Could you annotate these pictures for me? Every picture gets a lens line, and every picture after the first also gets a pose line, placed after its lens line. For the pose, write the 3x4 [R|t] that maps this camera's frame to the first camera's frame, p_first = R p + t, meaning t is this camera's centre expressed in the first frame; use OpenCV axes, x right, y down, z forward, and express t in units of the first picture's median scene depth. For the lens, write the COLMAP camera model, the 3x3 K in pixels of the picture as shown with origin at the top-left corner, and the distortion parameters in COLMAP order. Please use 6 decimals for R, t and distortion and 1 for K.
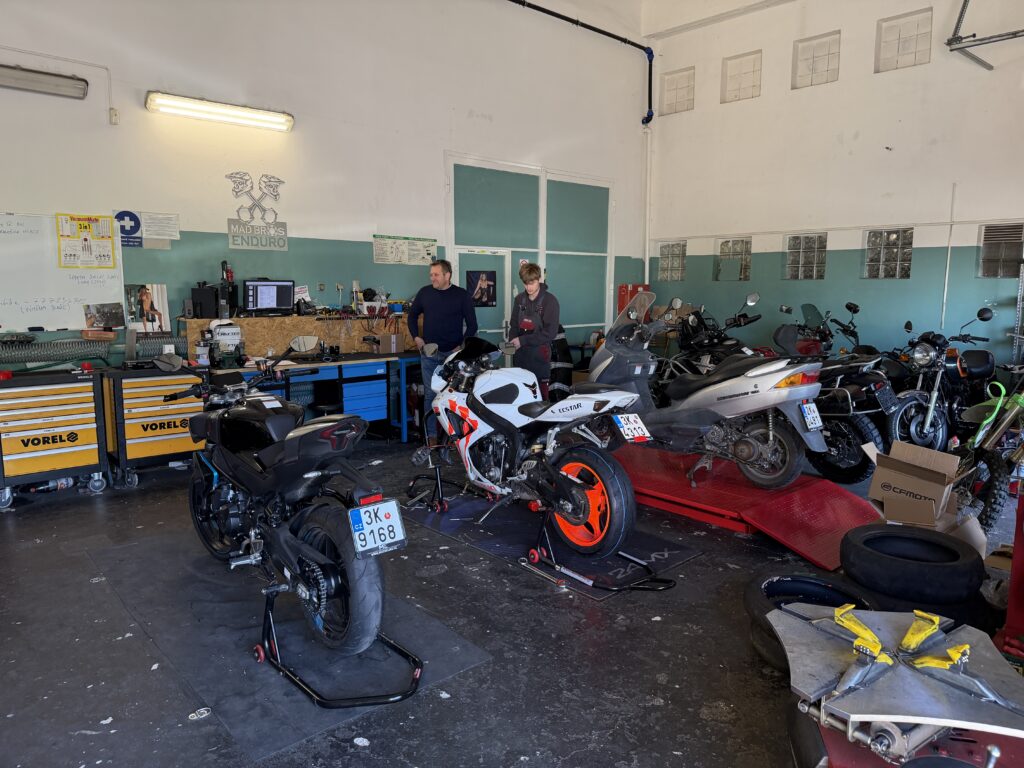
lens RADIAL K [[719.1, 0, 511.1], [0, 719.1, 397.9], [0, 0, 1]] dist [0.069894, -0.096885]
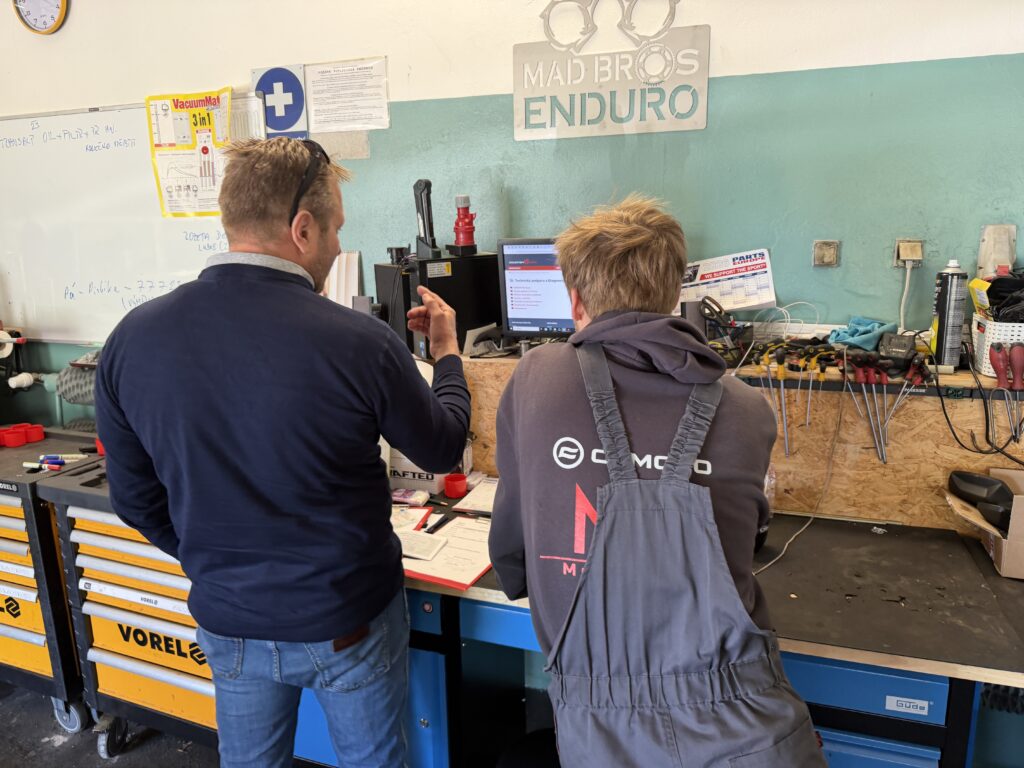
lens RADIAL K [[719.1, 0, 511.1], [0, 719.1, 397.9], [0, 0, 1]] dist [0.069894, -0.096885]
pose [[0.472056, 0.184496, -0.862047, -0.089492], [-0.118619, 0.982256, 0.145268, -0.150751], [0.873552, 0.033681, 0.485564, 0.917038]]
